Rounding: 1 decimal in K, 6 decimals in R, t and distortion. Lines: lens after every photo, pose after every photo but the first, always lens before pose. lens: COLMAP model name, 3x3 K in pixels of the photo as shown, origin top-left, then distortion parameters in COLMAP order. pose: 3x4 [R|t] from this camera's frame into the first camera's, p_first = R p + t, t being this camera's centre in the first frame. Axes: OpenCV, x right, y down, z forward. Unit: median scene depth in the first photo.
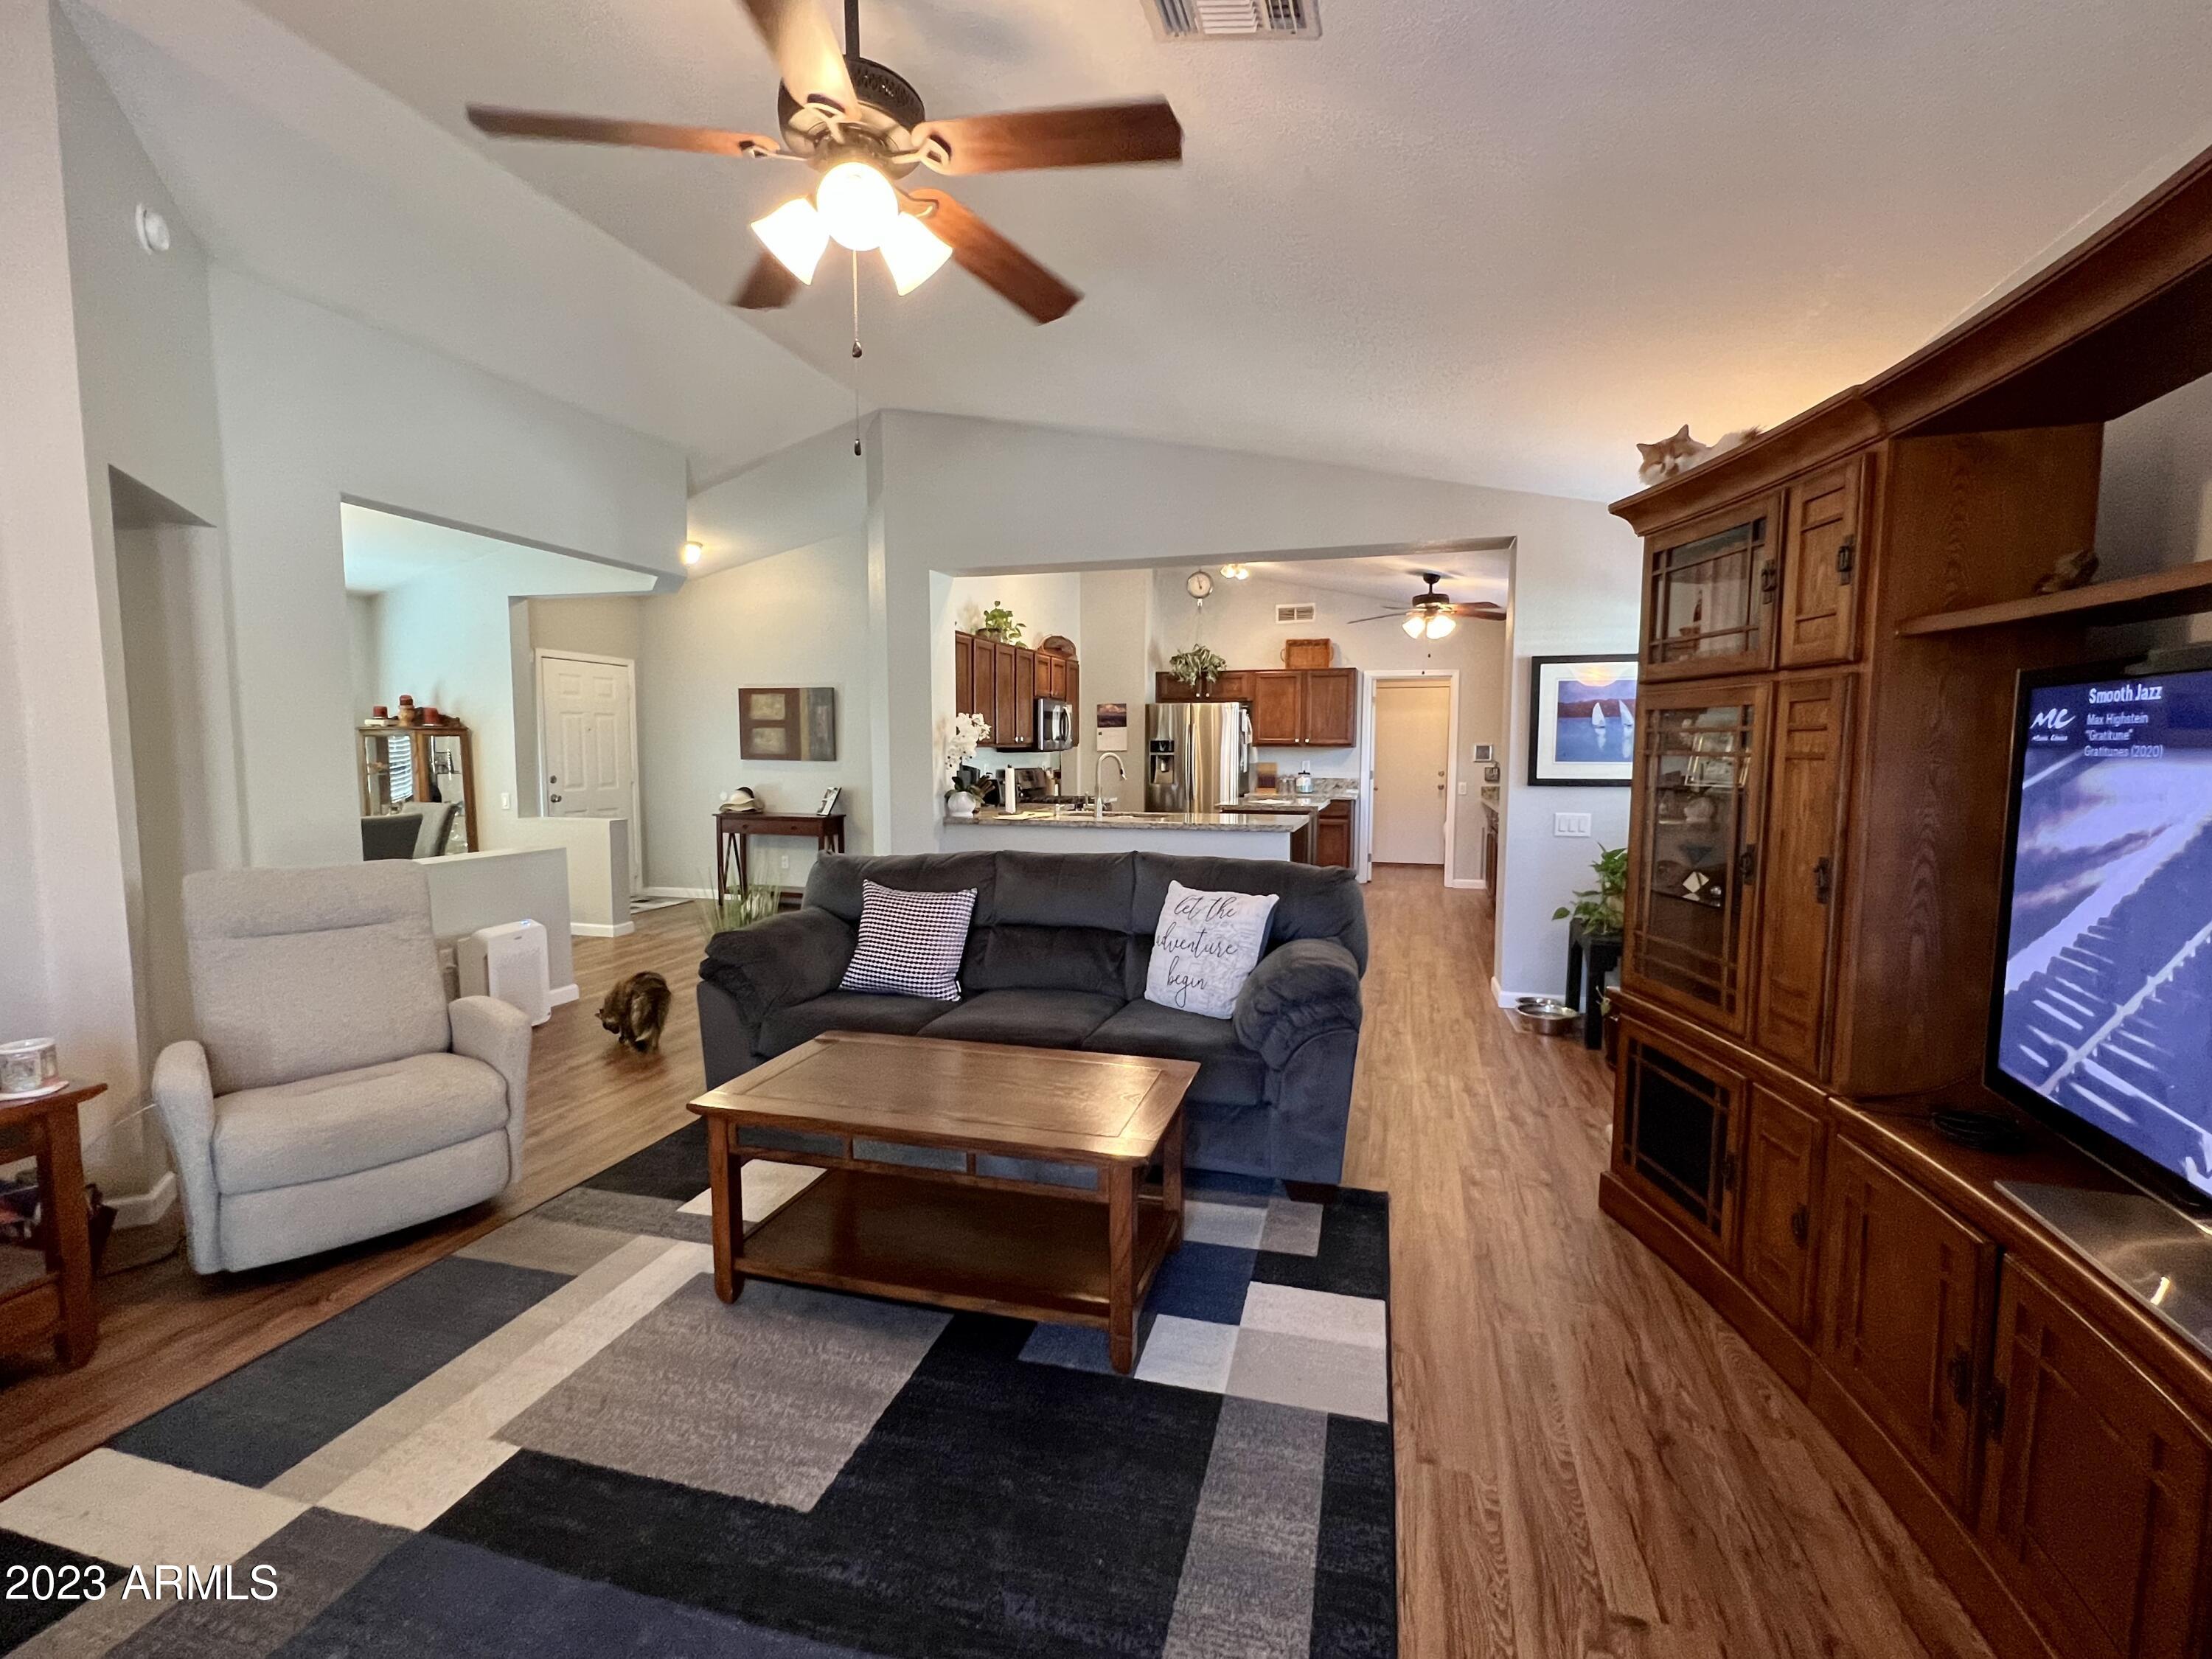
lens RADIAL K [[993.8, 0, 1111.1], [0, 993.8, 826.7], [0, 0, 1]] dist [-0.005604, 0.000637]
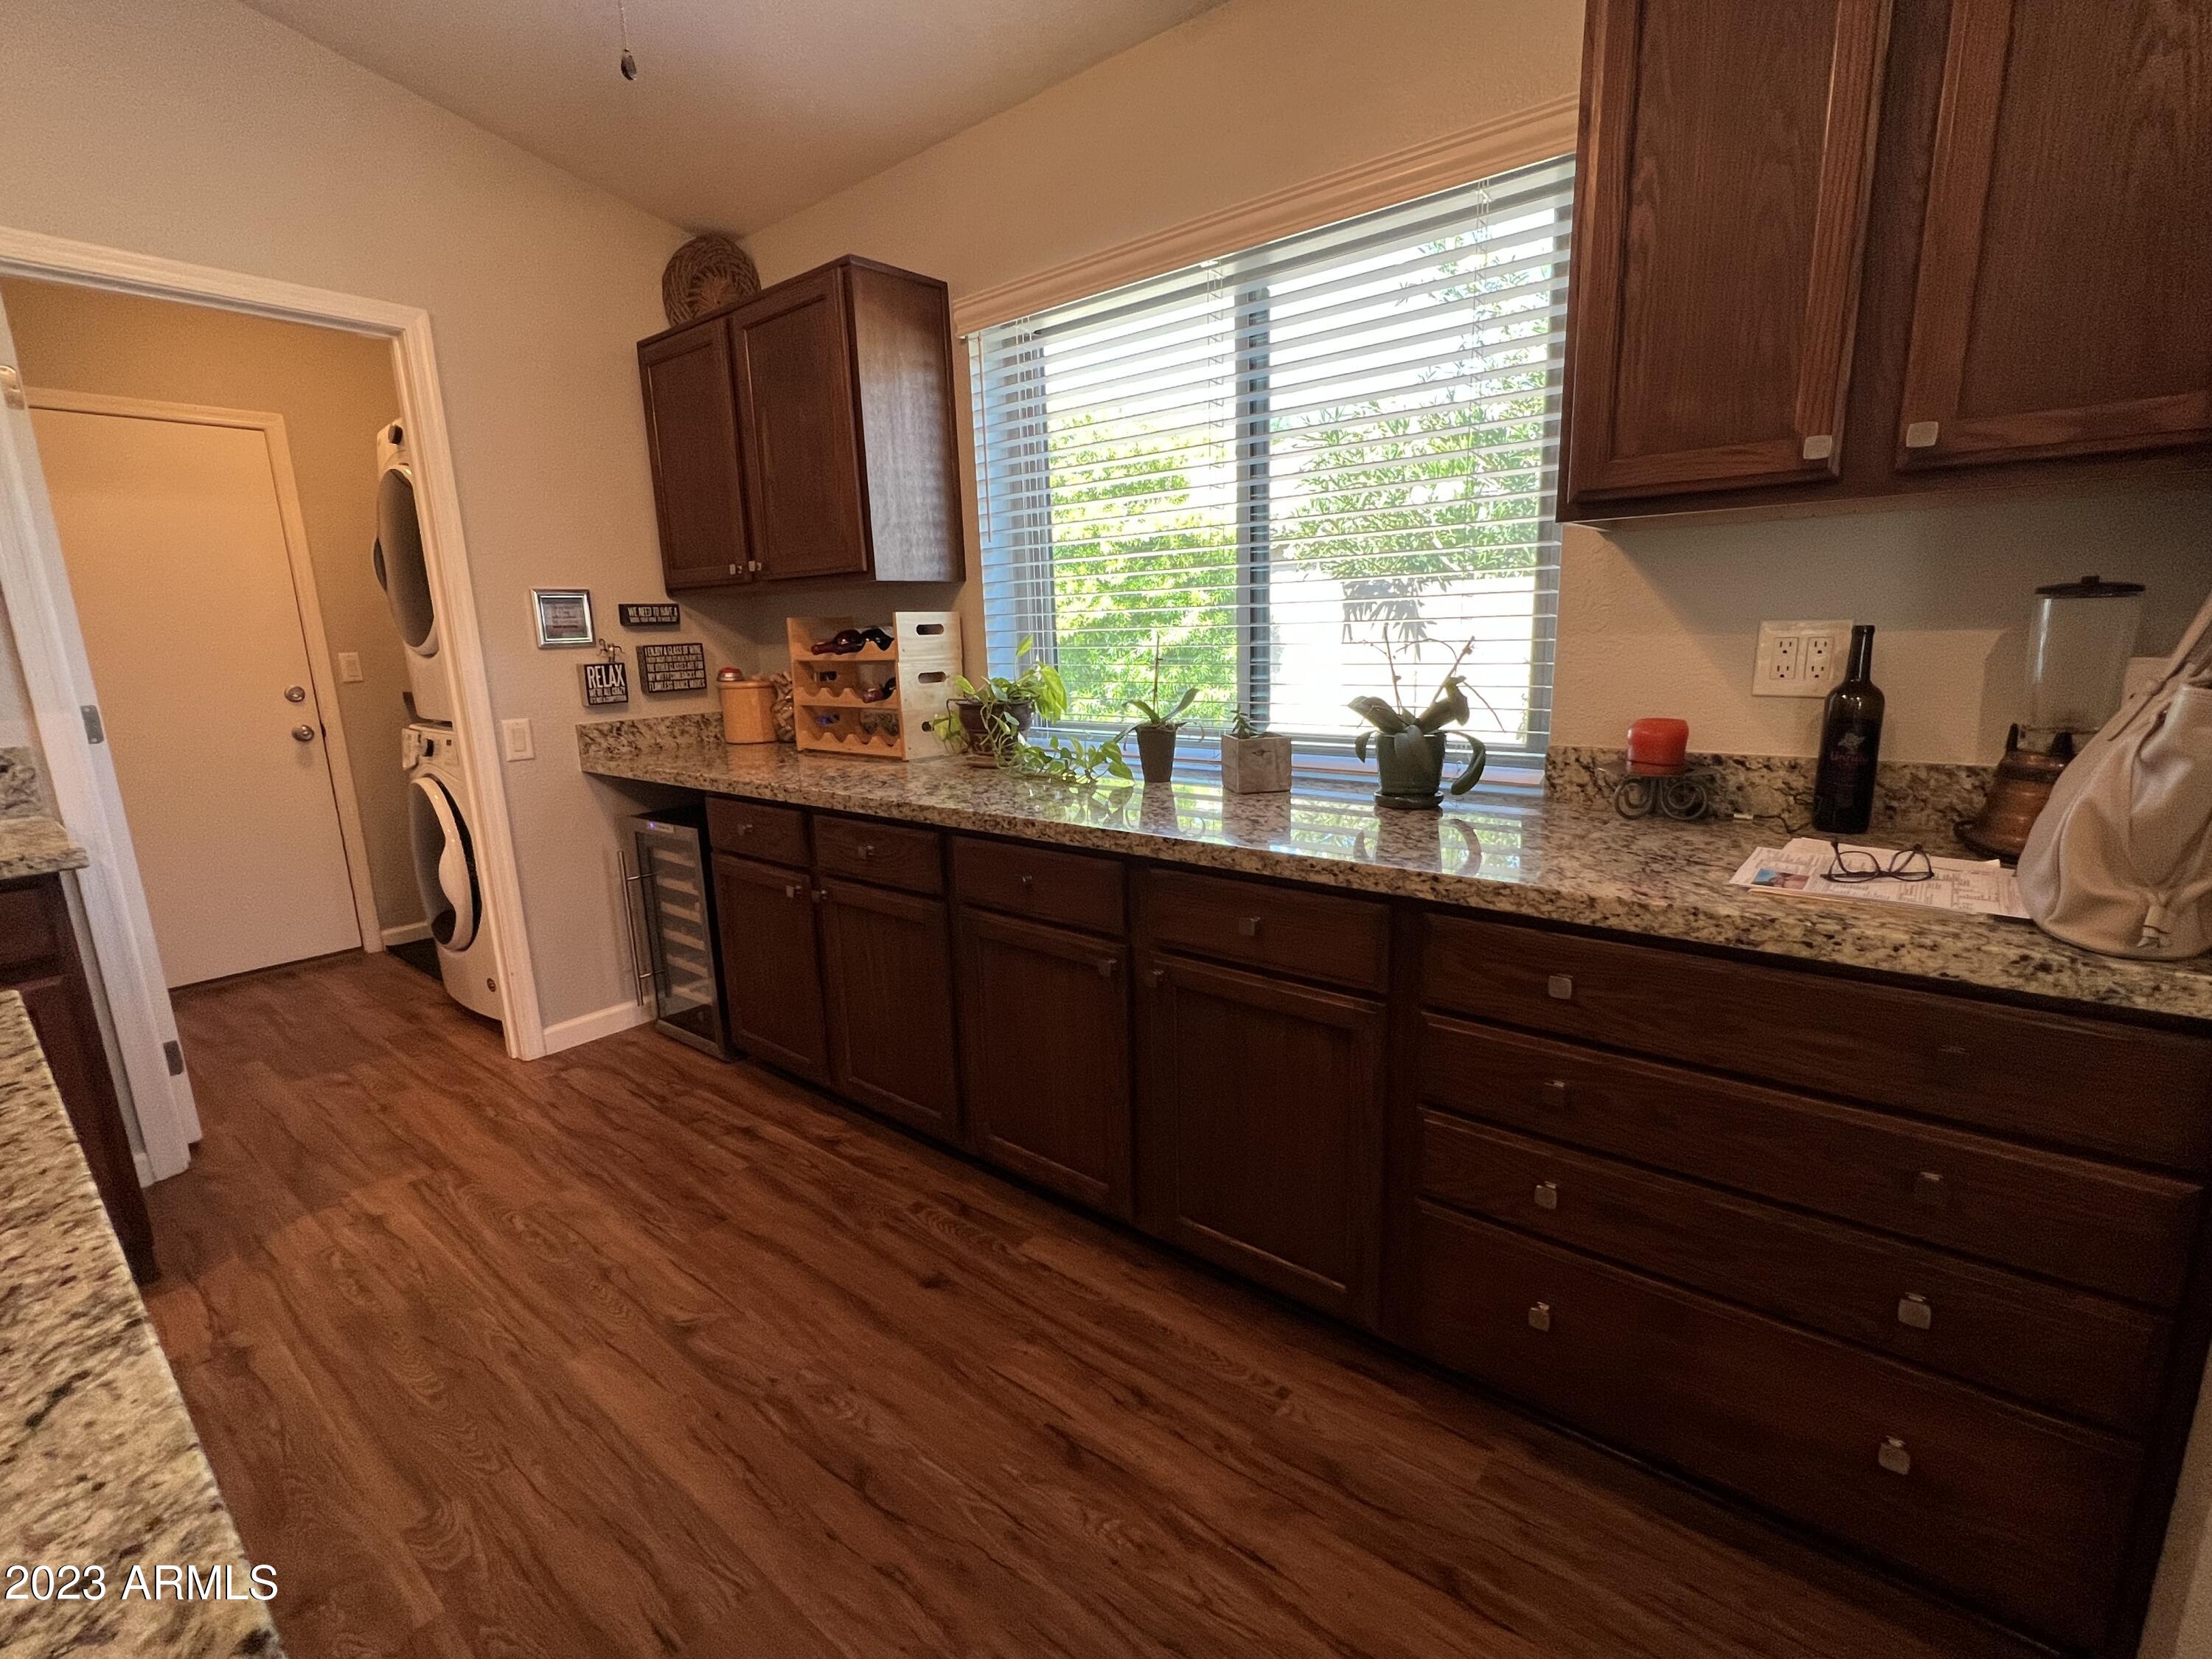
lens RADIAL K [[993.8, 0, 1105.0], [0, 993.8, 832.1], [0, 0, 1]] dist [-0.005604, 0.000637]
pose [[0.385385, -0.202970, 0.900156, 0.142776], [0.103515, 0.978861, 0.176398, -0.044863], [-0.916931, 0.025198, 0.398249, 0.705155]]
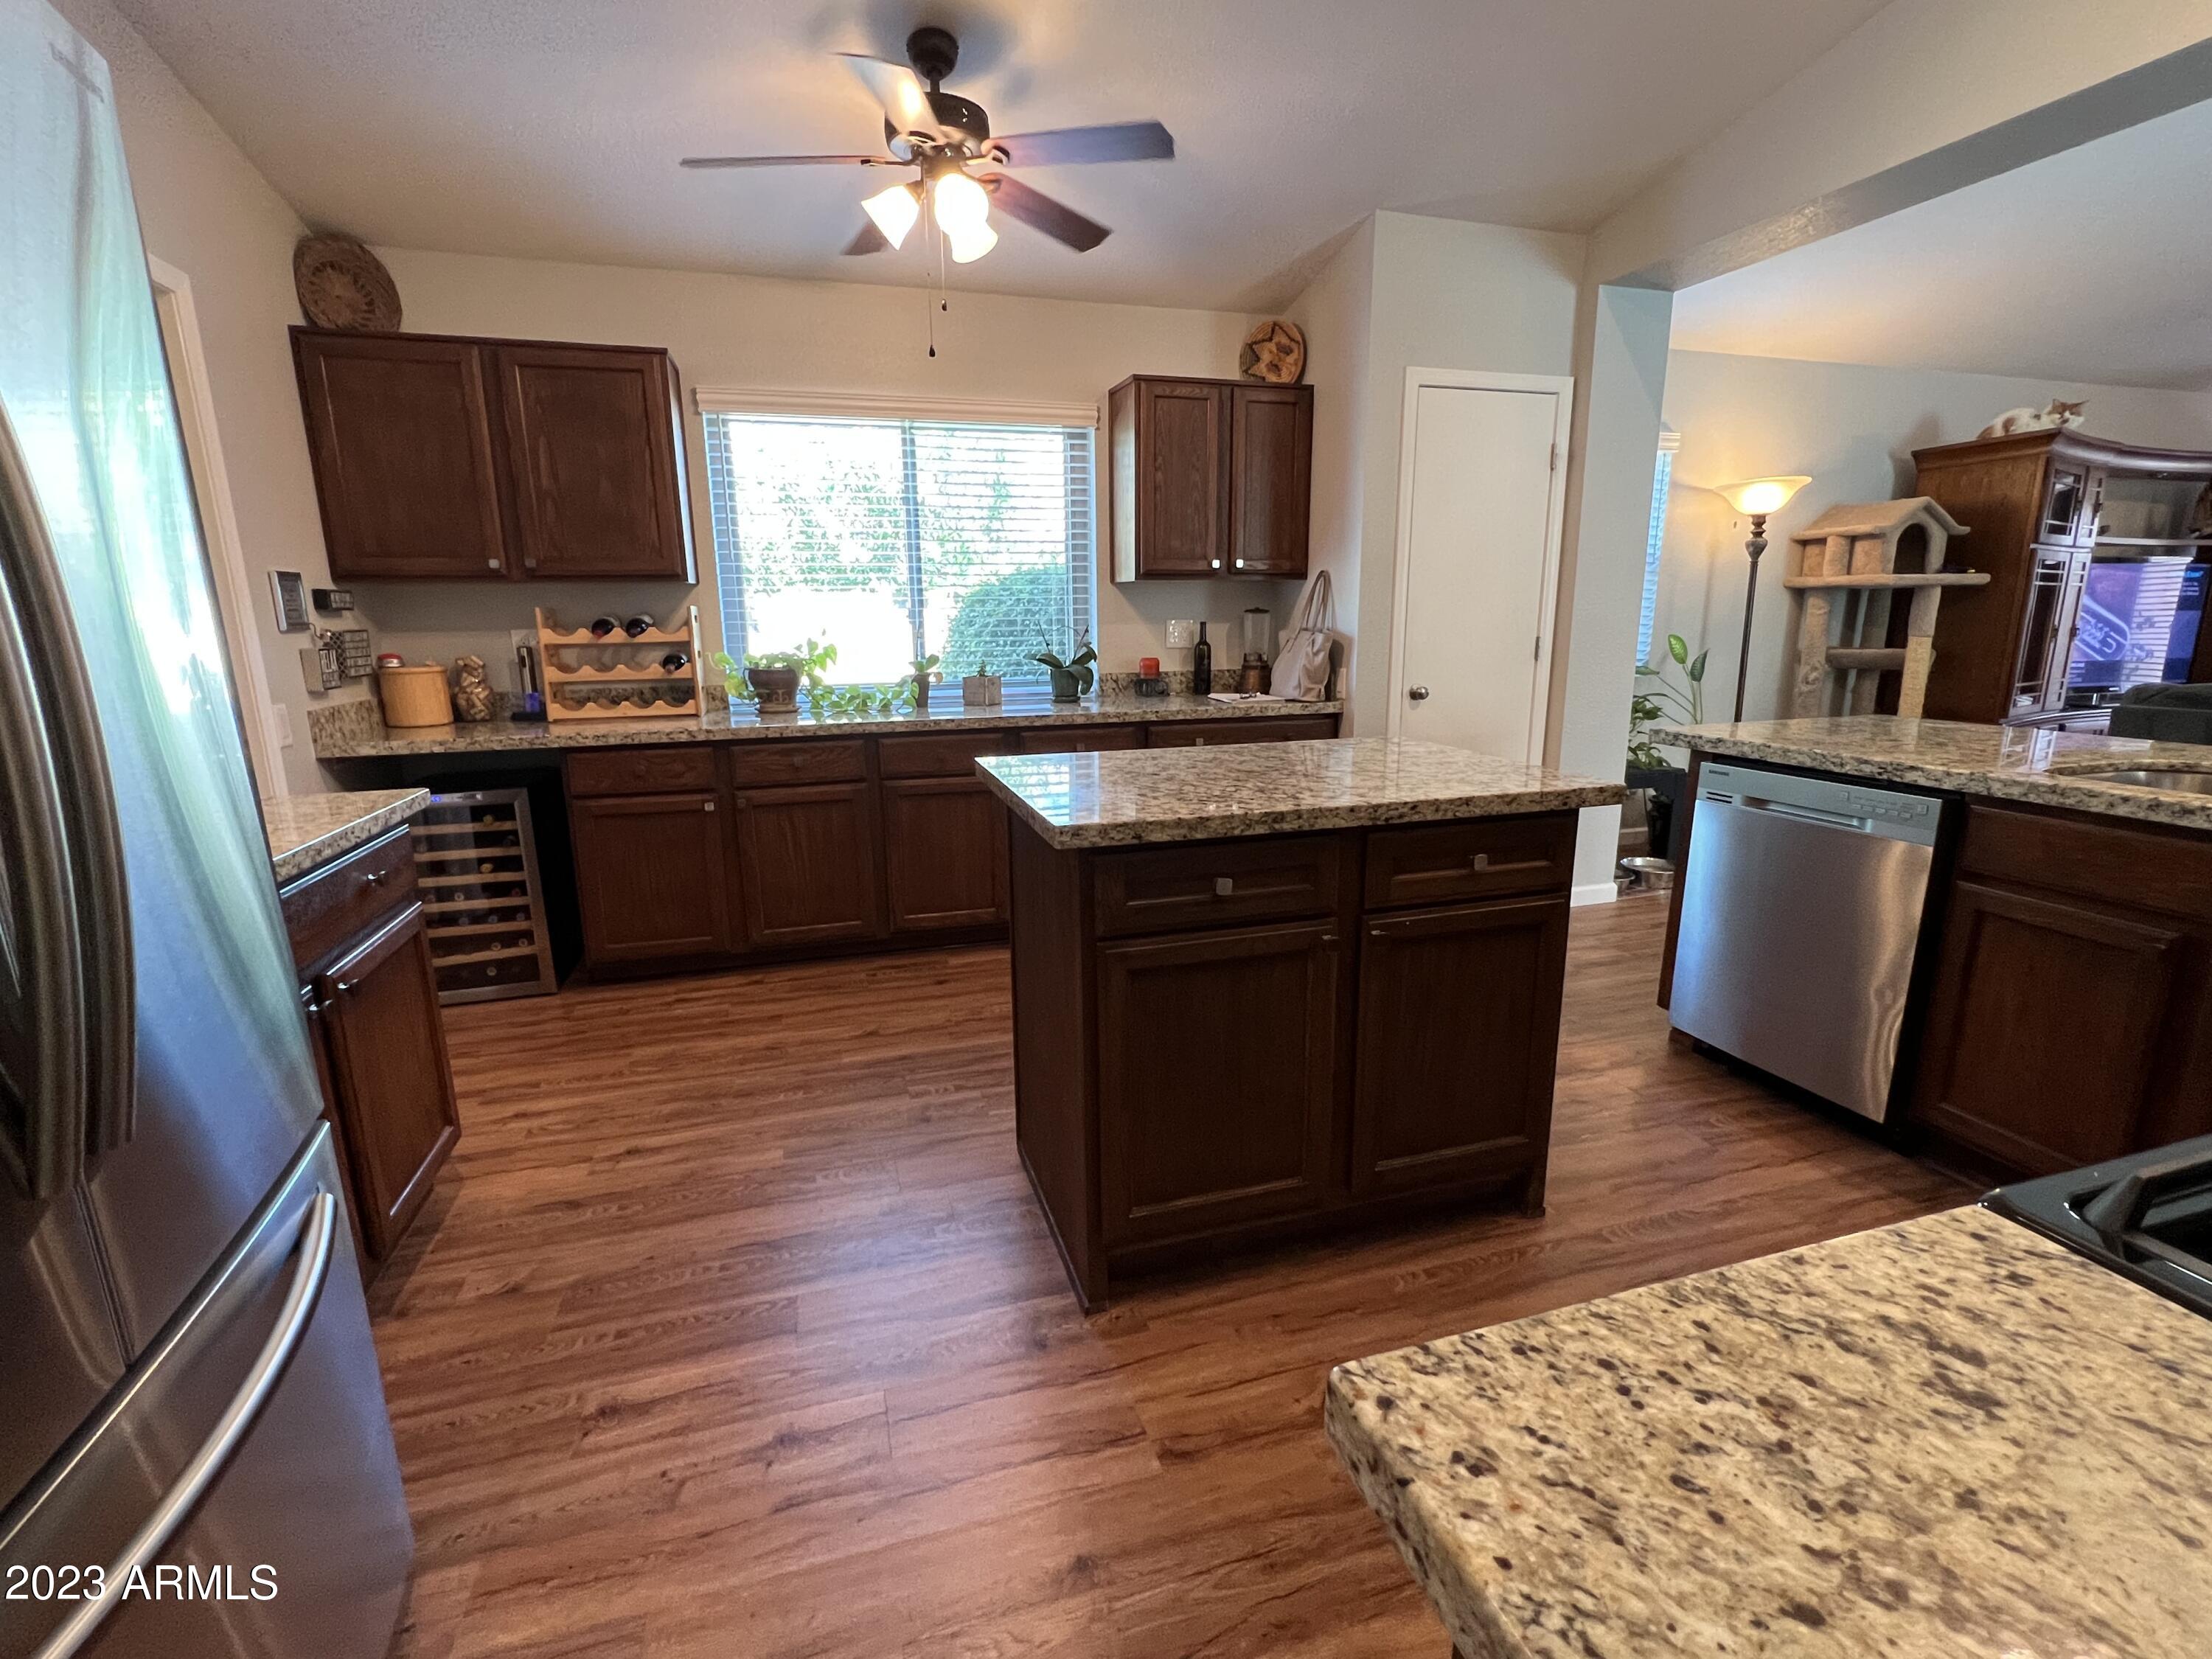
lens RADIAL K [[993.8, 0, 1113.9], [0, 993.8, 836.5], [0, 0, 1]] dist [-0.005604, 0.000637]
pose [[-0.553013, -0.181219, 0.813226, -0.023019], [0.073993, 0.961520, 0.264582, -0.064876], [-0.829881, 0.206490, -0.518324, 0.938448]]
